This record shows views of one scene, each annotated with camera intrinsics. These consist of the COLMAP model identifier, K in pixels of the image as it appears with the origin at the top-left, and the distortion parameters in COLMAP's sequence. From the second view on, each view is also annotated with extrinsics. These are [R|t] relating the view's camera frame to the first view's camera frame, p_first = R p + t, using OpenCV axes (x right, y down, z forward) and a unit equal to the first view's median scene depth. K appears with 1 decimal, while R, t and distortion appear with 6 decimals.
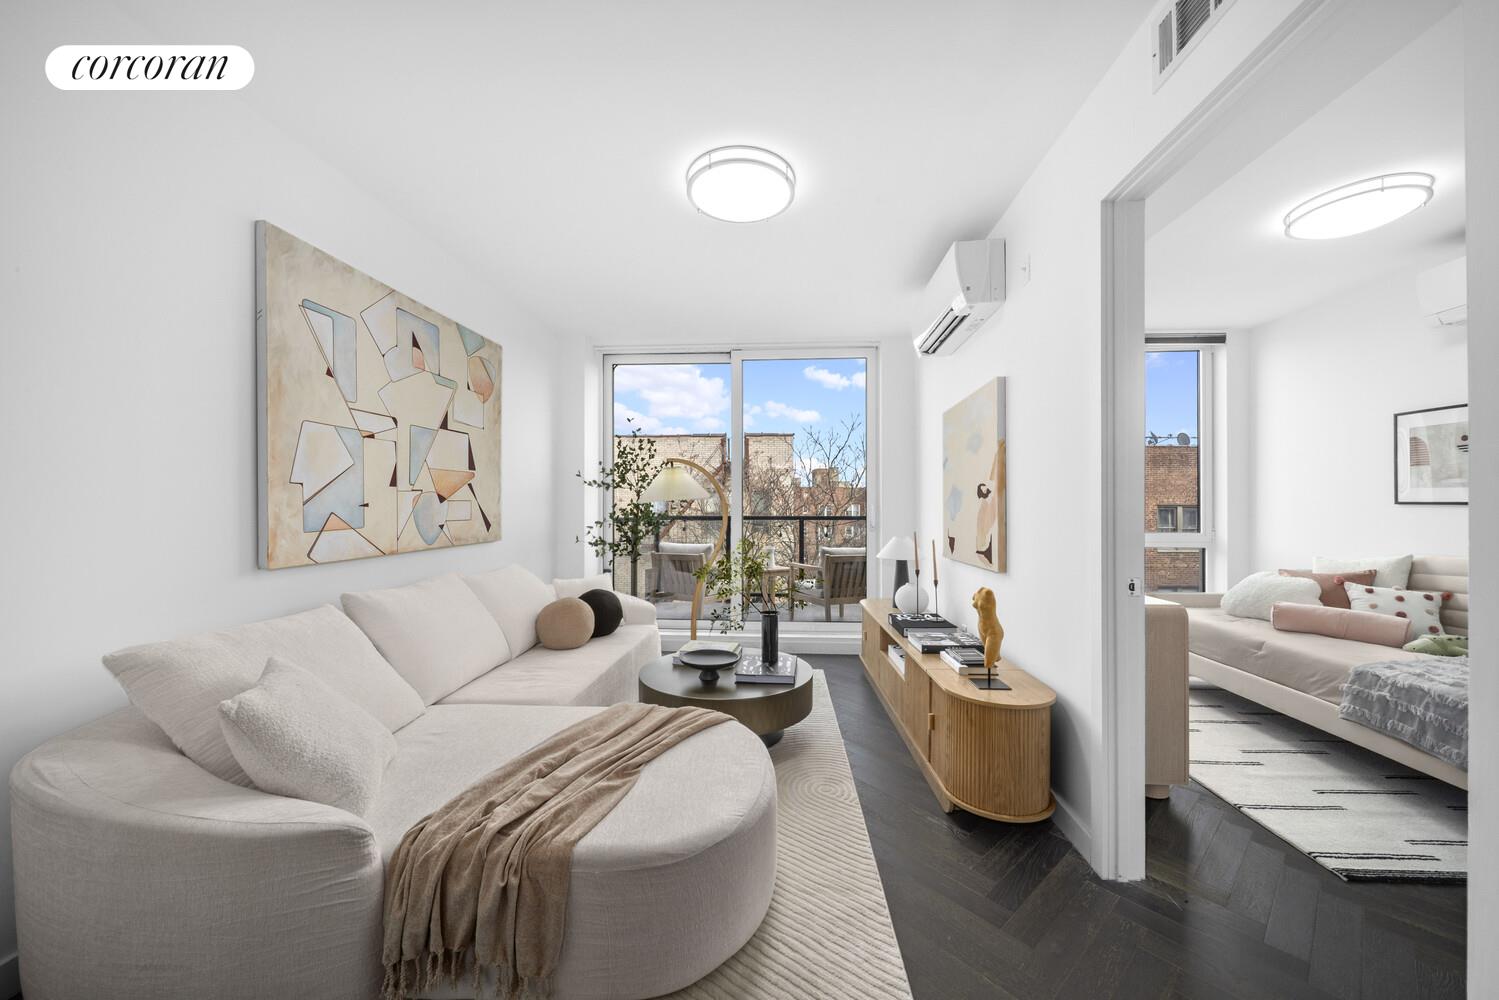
lens RADIAL K [[536.3, 0, 752.6], [0, 536.3, 517.2], [0, 0, 1]] dist [-0.000315, -0.000078]
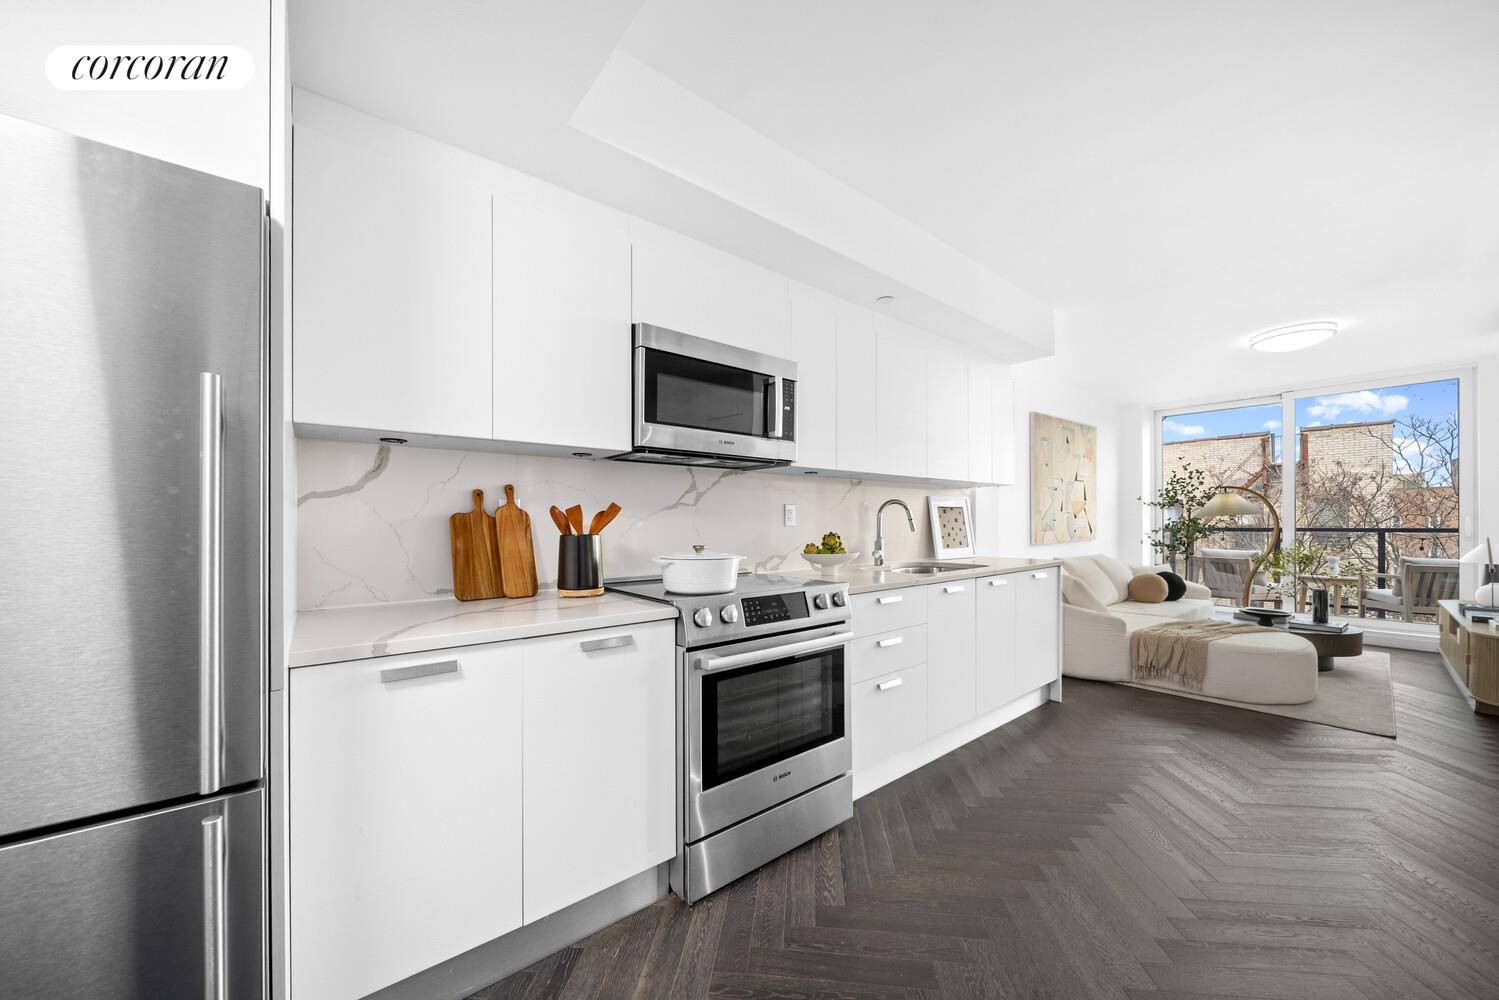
lens RADIAL K [[536.3, 0, 752.6], [0, 536.3, 517.2], [0, 0, 1]] dist [-0.000315, -0.000078]
pose [[0.685855, -0.006473, -0.727709, 0.022357], [-0.009553, 0.999794, -0.017897, 0.009114], [0.727675, 0.019227, 0.685653, -0.765790]]
